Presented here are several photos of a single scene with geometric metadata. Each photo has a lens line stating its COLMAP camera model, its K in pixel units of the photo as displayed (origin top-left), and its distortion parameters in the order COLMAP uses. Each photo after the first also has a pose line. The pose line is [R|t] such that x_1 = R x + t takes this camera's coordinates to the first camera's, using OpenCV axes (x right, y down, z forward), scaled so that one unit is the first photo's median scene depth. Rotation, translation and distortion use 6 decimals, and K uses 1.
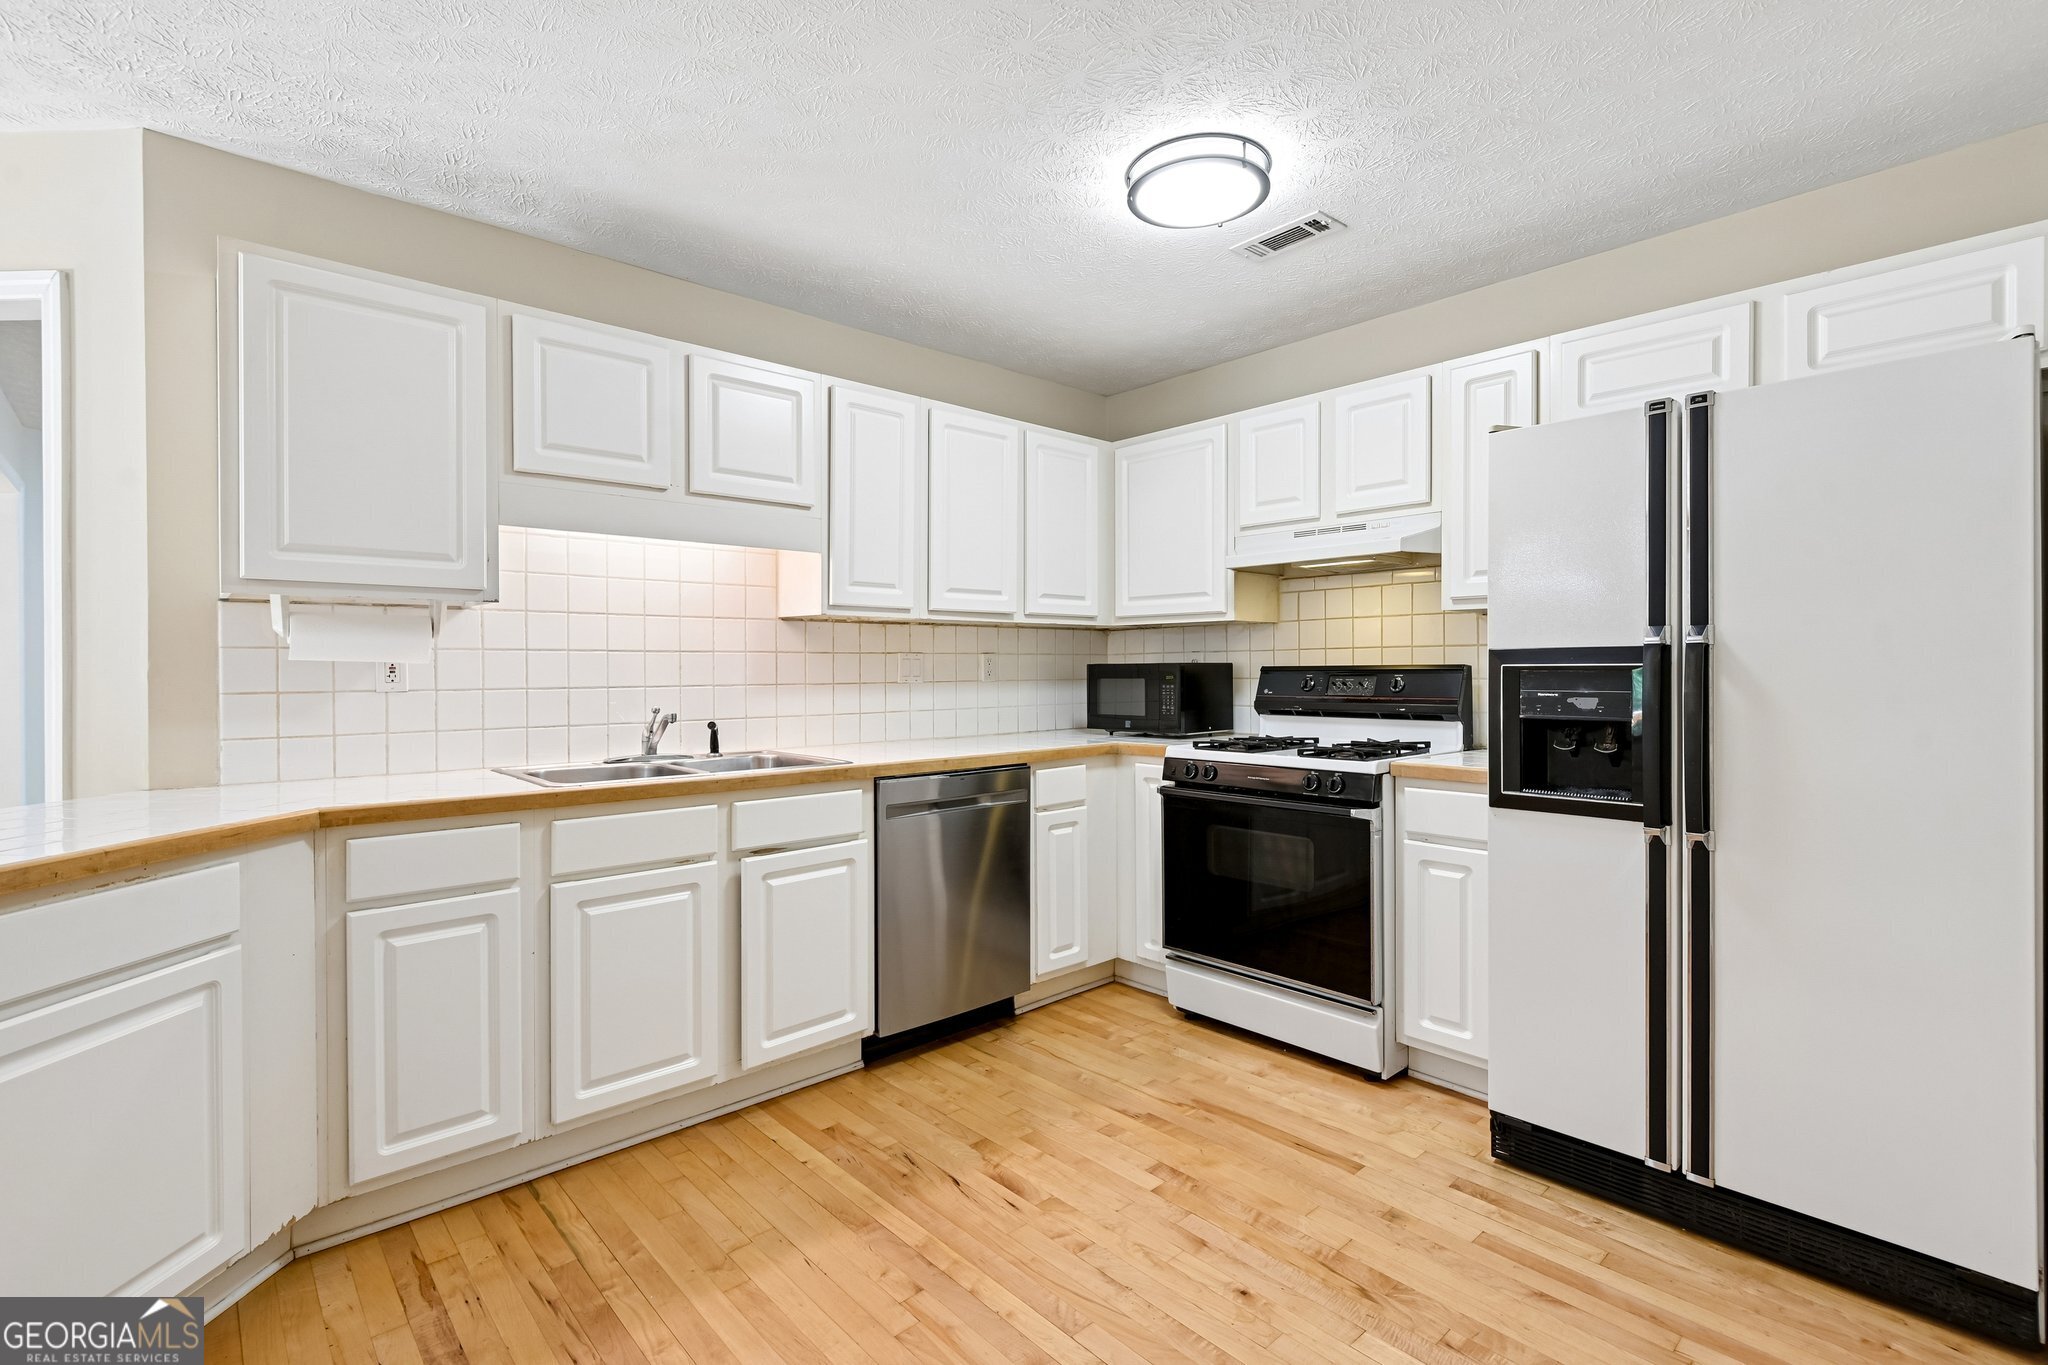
lens RADIAL K [[942.0, 0, 1027.2], [0, 942.0, 673.3], [0, 0, 1]] dist [0.006956, -0.002941]
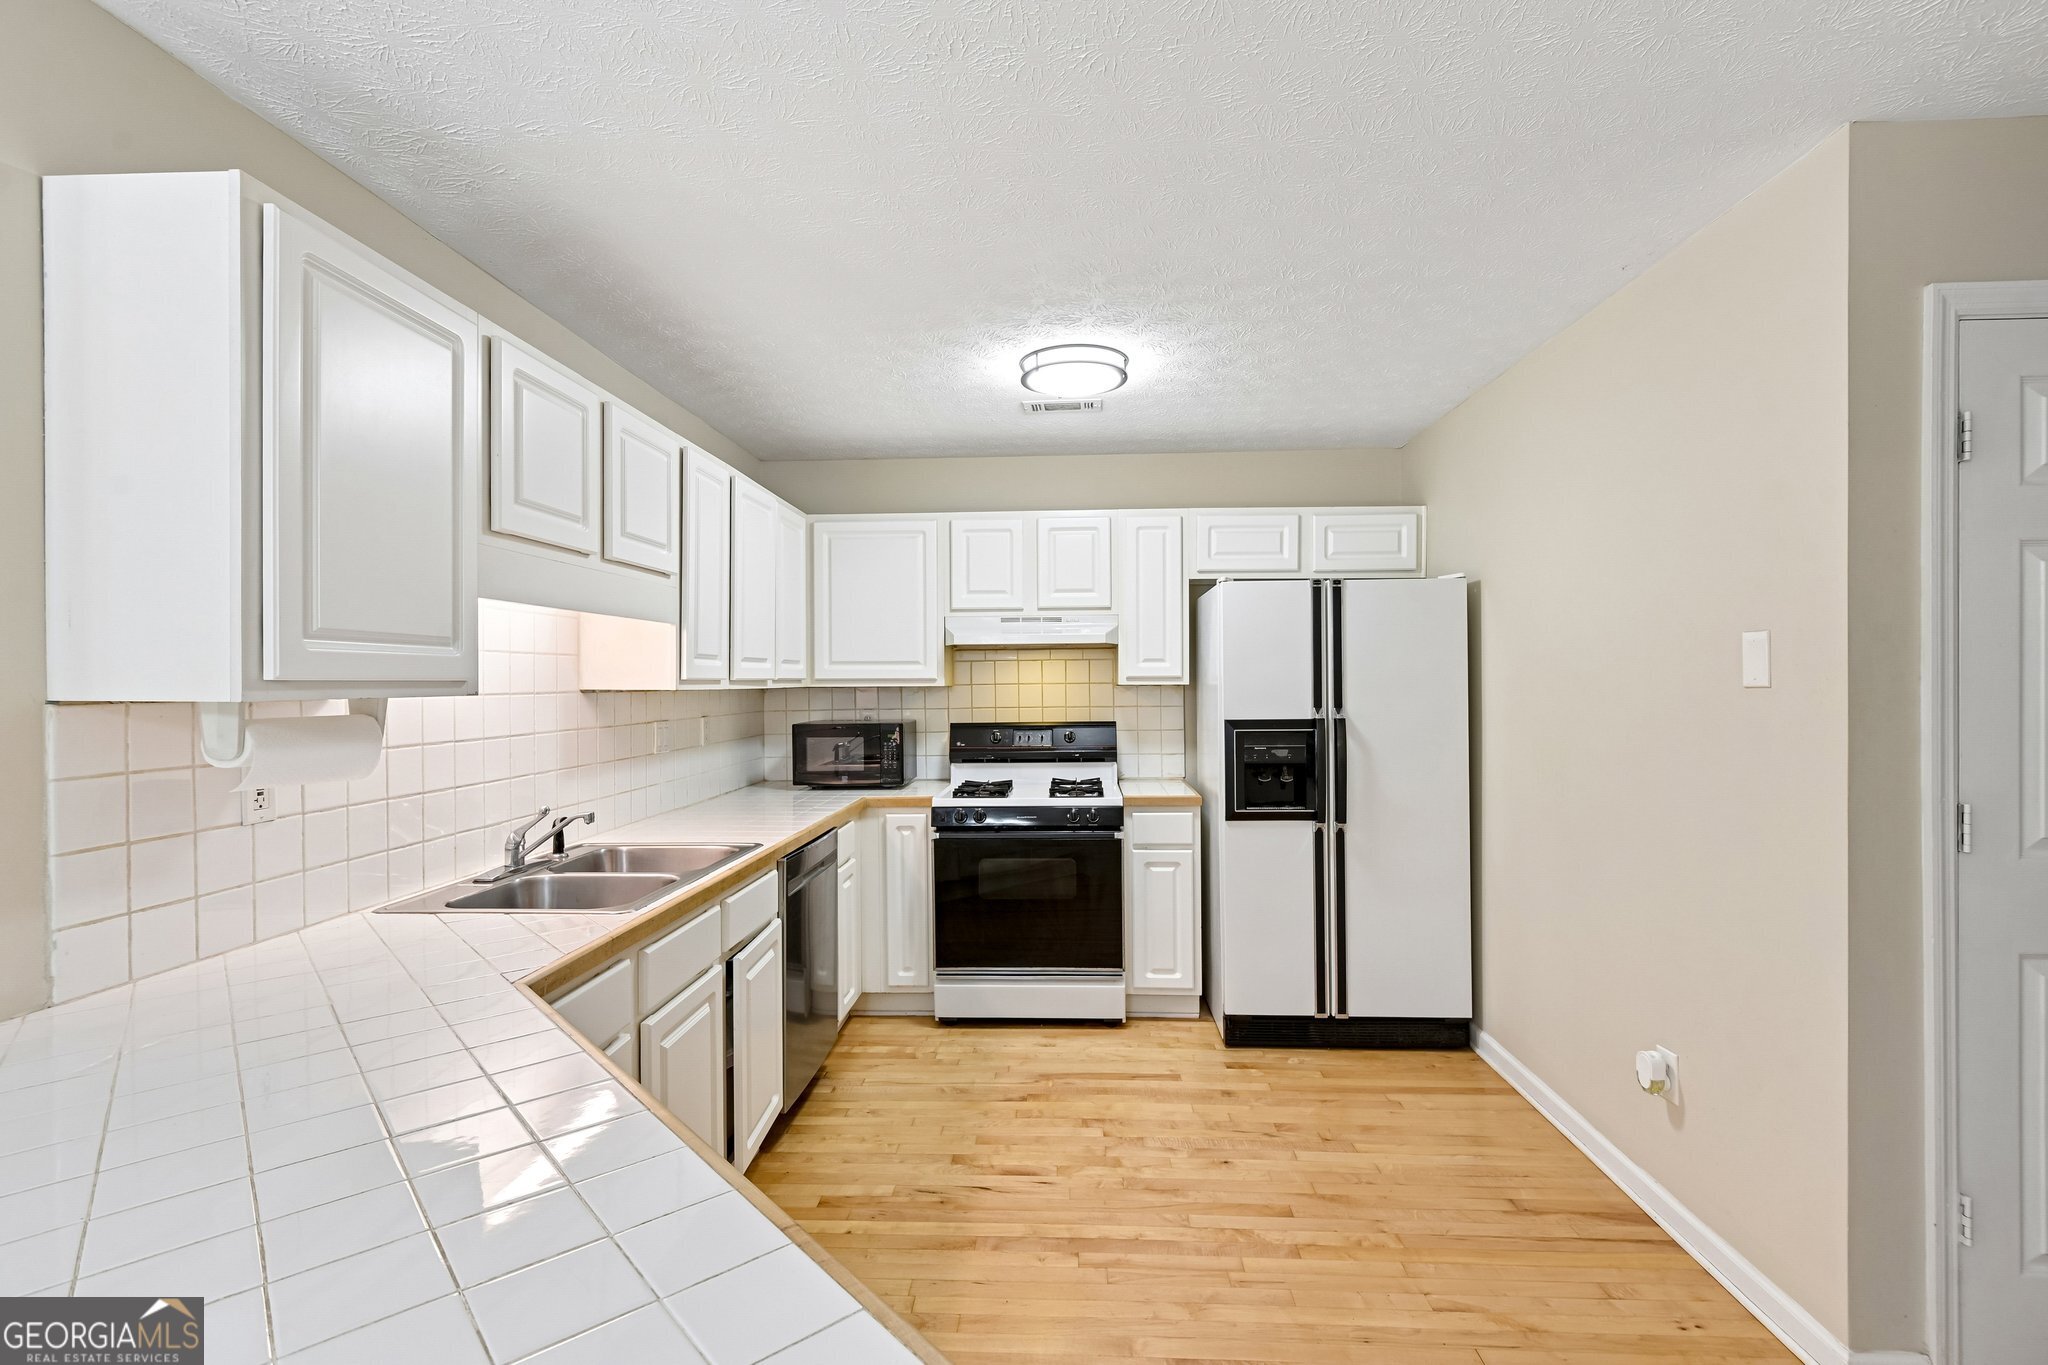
lens RADIAL K [[942.0, 0, 1025.8], [0, 942.0, 688.0], [0, 0, 1]] dist [0.006956, -0.002941]
pose [[0.714047, -0.007162, 0.700061, -0.773202], [0.009747, 0.999952, 0.000288, -0.075849], [-0.700030, 0.006618, 0.714083, 0.108489]]
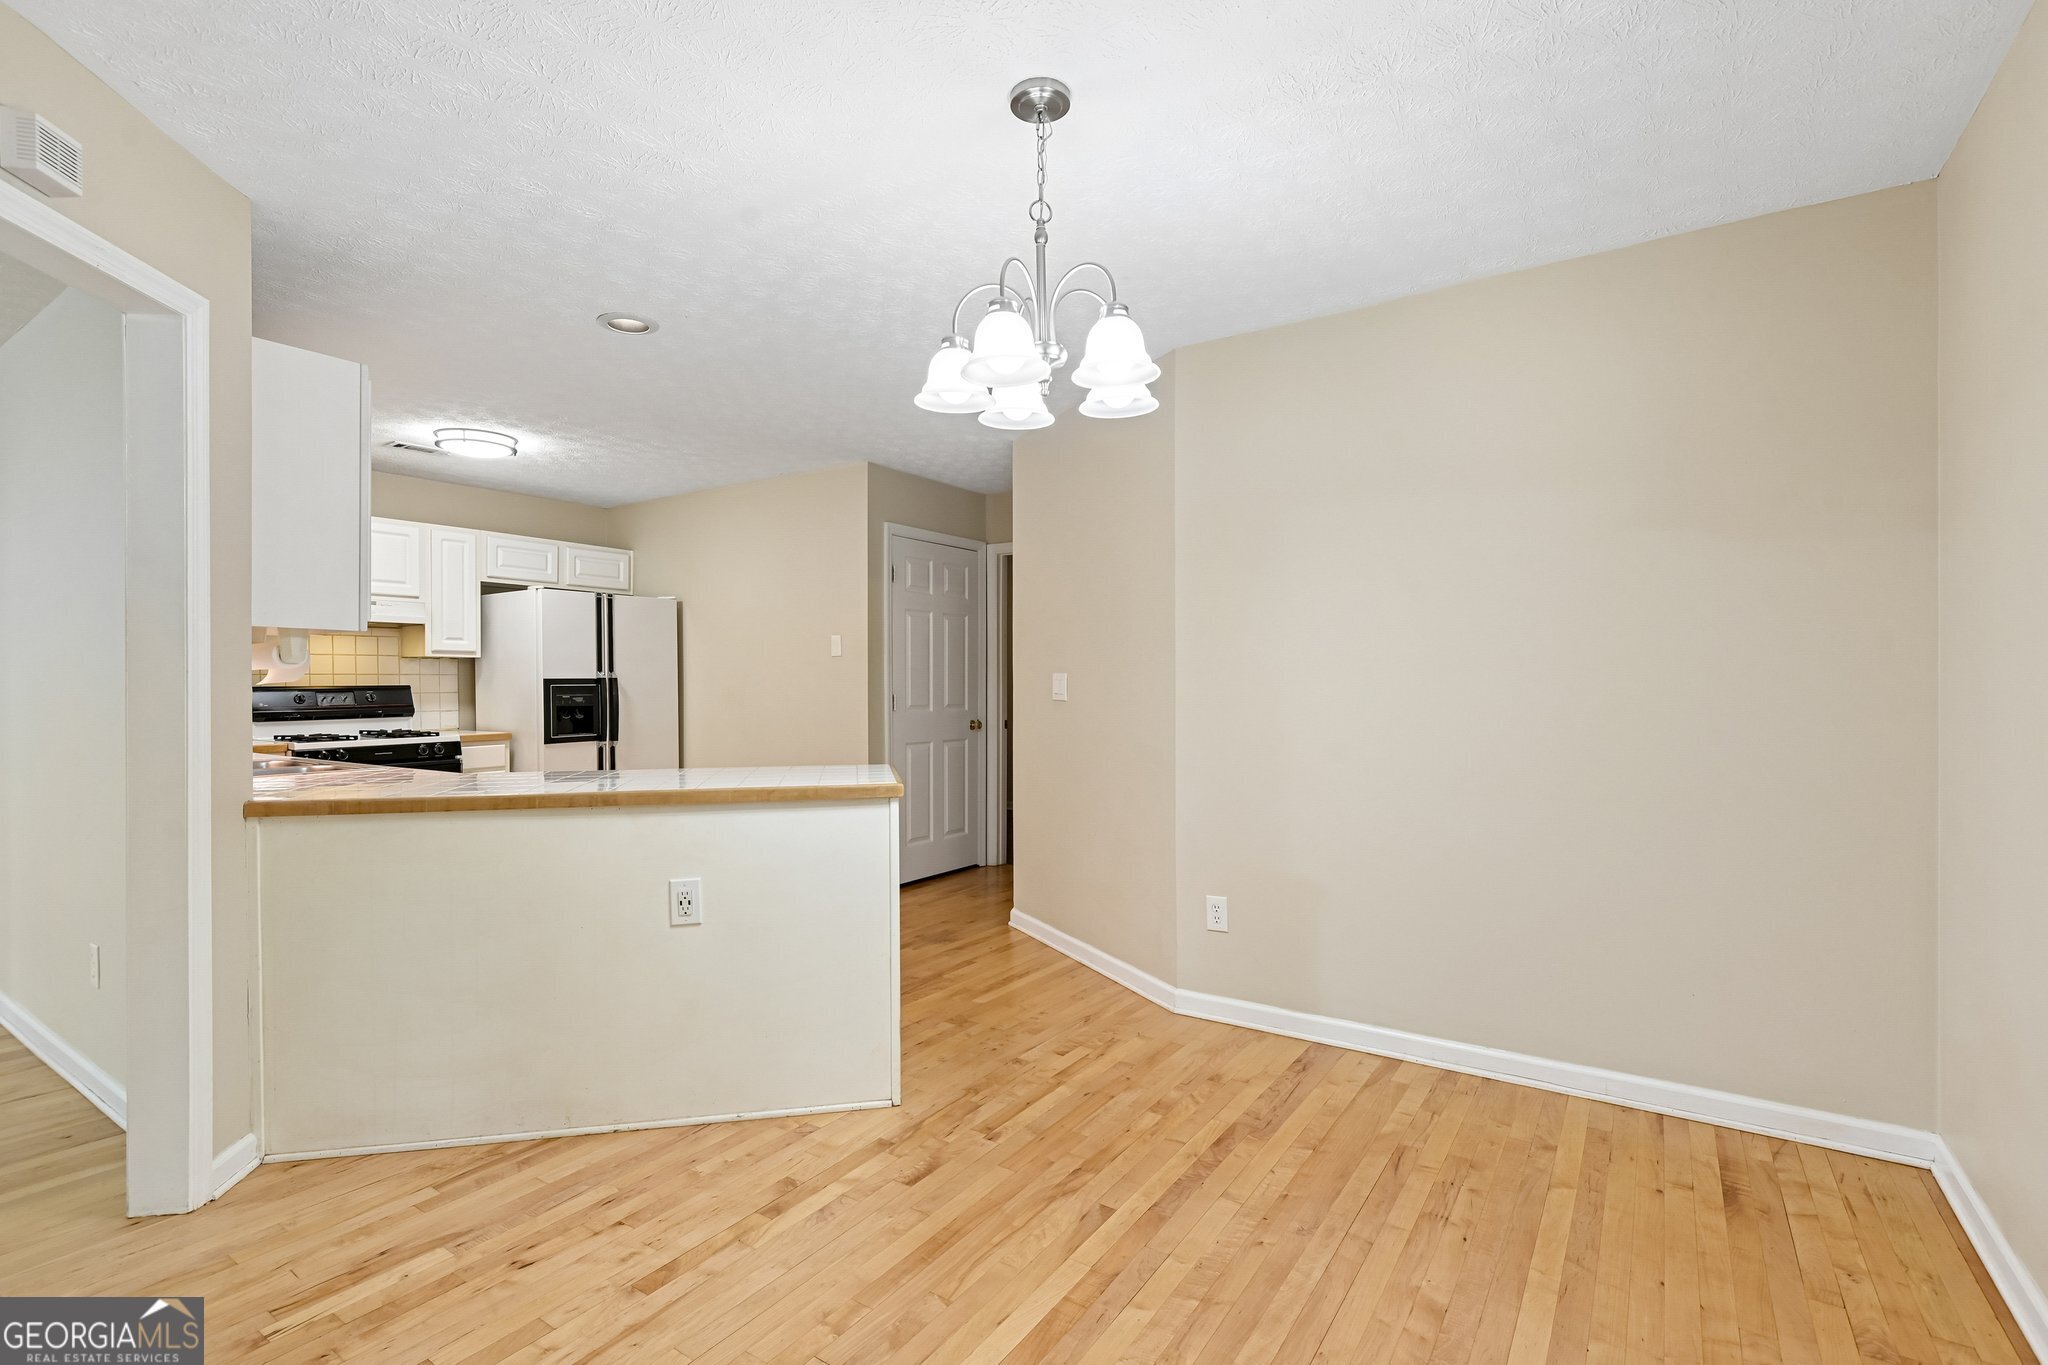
lens RADIAL K [[942.0, 0, 1029.7], [0, 942.0, 688.4], [0, 0, 1]] dist [0.006956, -0.002941]
pose [[-0.237742, -0.003874, 0.971321, -1.975850], [0.009605, 0.999934, 0.006339, -0.003876], [-0.971281, 0.010836, -0.237689, 0.342787]]
